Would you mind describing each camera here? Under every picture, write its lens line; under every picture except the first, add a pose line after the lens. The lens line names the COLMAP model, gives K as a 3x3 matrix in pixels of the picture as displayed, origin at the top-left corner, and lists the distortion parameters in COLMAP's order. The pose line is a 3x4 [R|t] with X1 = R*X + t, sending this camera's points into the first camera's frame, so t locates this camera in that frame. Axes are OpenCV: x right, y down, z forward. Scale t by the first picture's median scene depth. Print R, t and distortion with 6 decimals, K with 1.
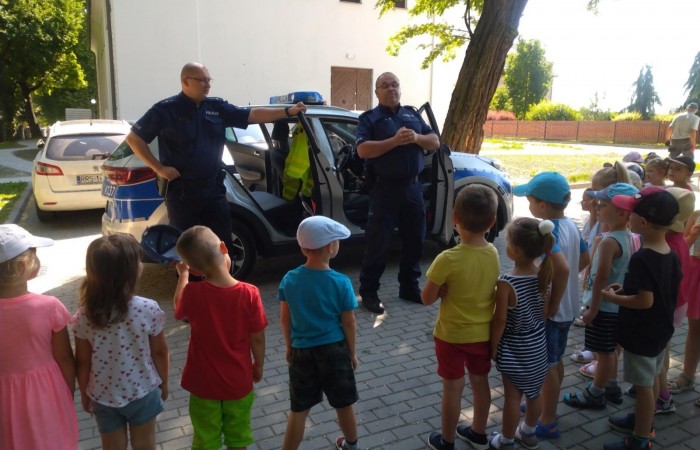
lens RADIAL K [[506.3, 0, 349.4], [0, 506.3, 204.5], [0, 0, 1]] dist [-0.000185, -0.002907]
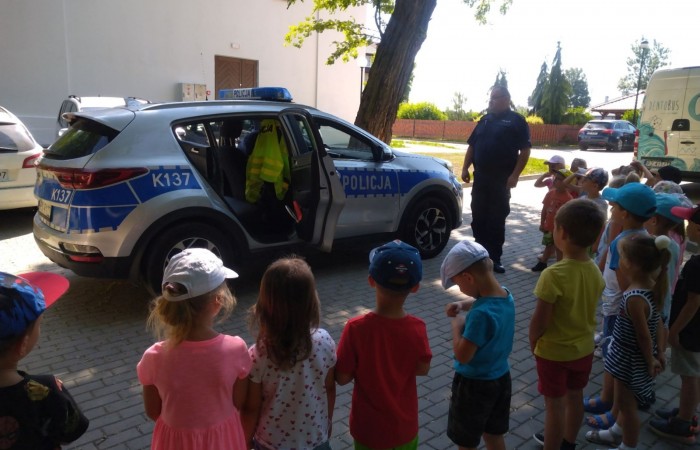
lens RADIAL K [[522.9, 0, 348.5], [0, 522.9, 198.5], [0, 0, 1]] dist [-0.007453, -0.003940]
pose [[0.966985, -0.005043, 0.254783, -0.085258], [0.006079, 0.999976, -0.003279, -0.006259], [-0.254760, 0.004719, 0.966993, 0.013384]]
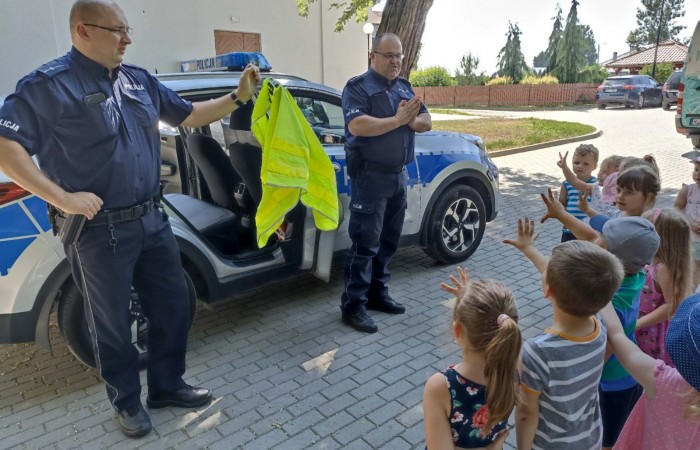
lens RADIAL K [[506.3, 0, 349.4], [0, 506.3, 204.5], [0, 0, 1]] dist [-0.000185, -0.002907]
pose [[0.972145, -0.070682, 0.223467, -0.048874], [0.056999, 0.996116, 0.067109, -0.023682], [-0.227343, -0.052502, 0.972398, 0.122569]]
